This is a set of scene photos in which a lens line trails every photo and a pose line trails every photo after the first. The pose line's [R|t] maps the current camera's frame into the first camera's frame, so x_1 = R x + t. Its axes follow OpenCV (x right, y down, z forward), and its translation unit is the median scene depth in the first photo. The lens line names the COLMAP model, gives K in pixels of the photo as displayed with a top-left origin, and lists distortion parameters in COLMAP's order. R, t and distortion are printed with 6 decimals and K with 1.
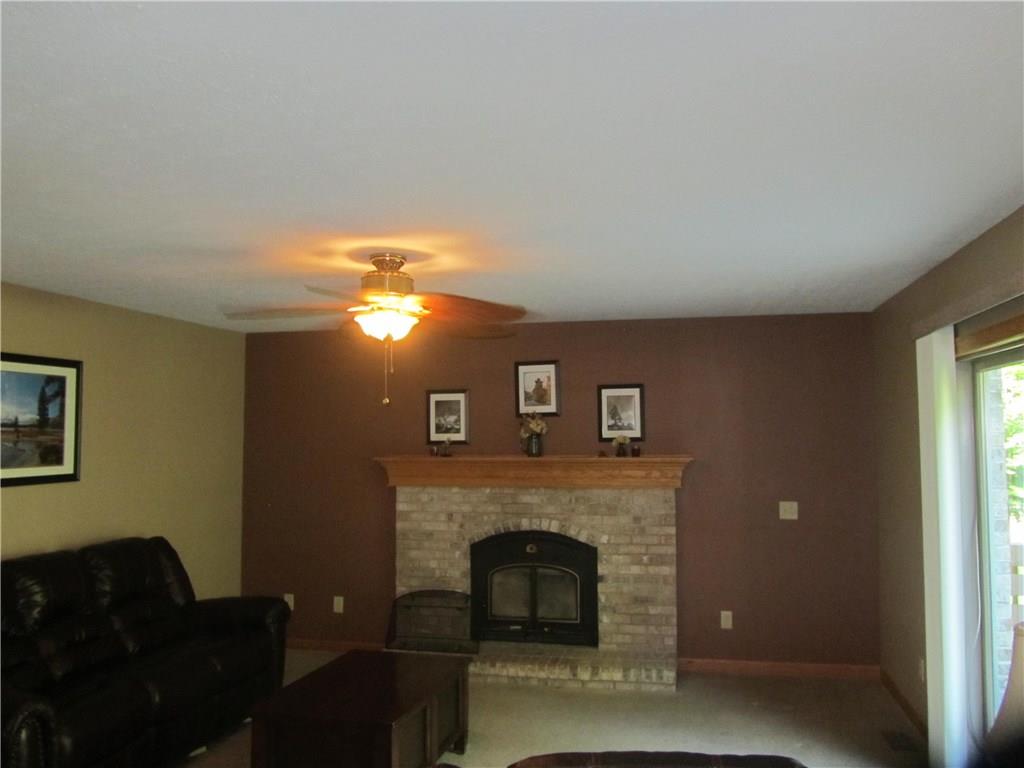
lens RADIAL K [[830.8, 0, 512.0], [0, 830.8, 384.0], [0, 0, 1]] dist [-0.048861, 0.000358]
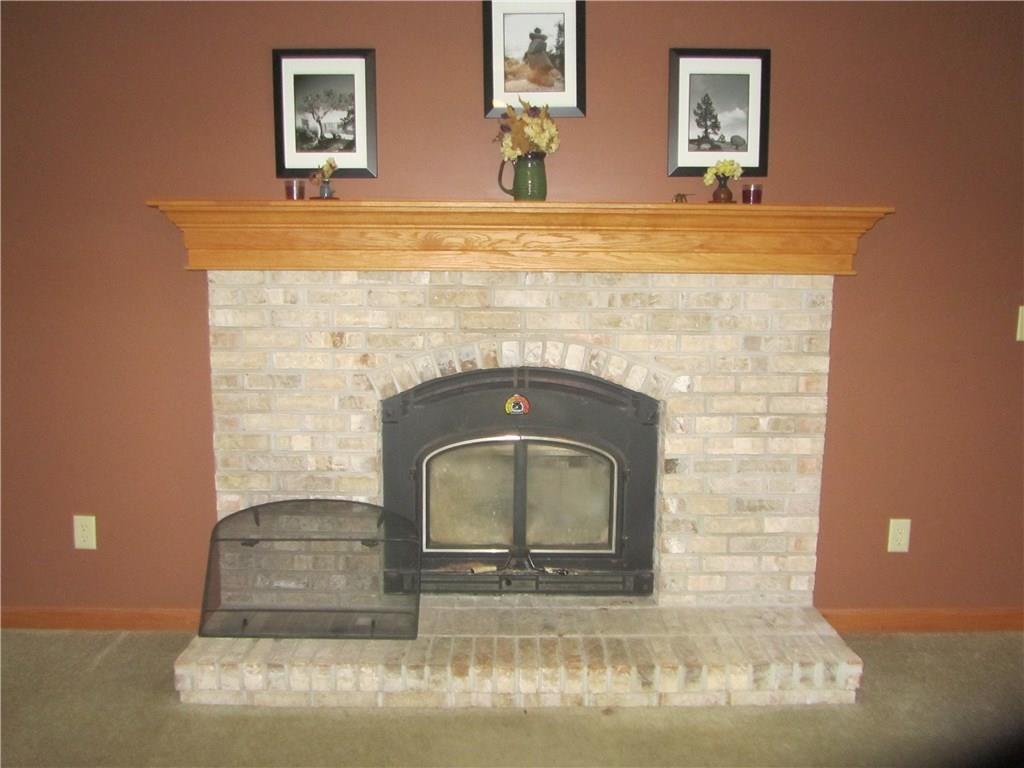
lens RADIAL K [[830.8, 0, 512.0], [0, 830.8, 384.0], [0, 0, 1]] dist [-0.048861, 0.000358]
pose [[0.973817, -0.017740, 0.226642, -0.086640], [-0.028296, 0.979740, 0.198267, 0.095358], [-0.225567, -0.199489, 0.953585, 0.564629]]
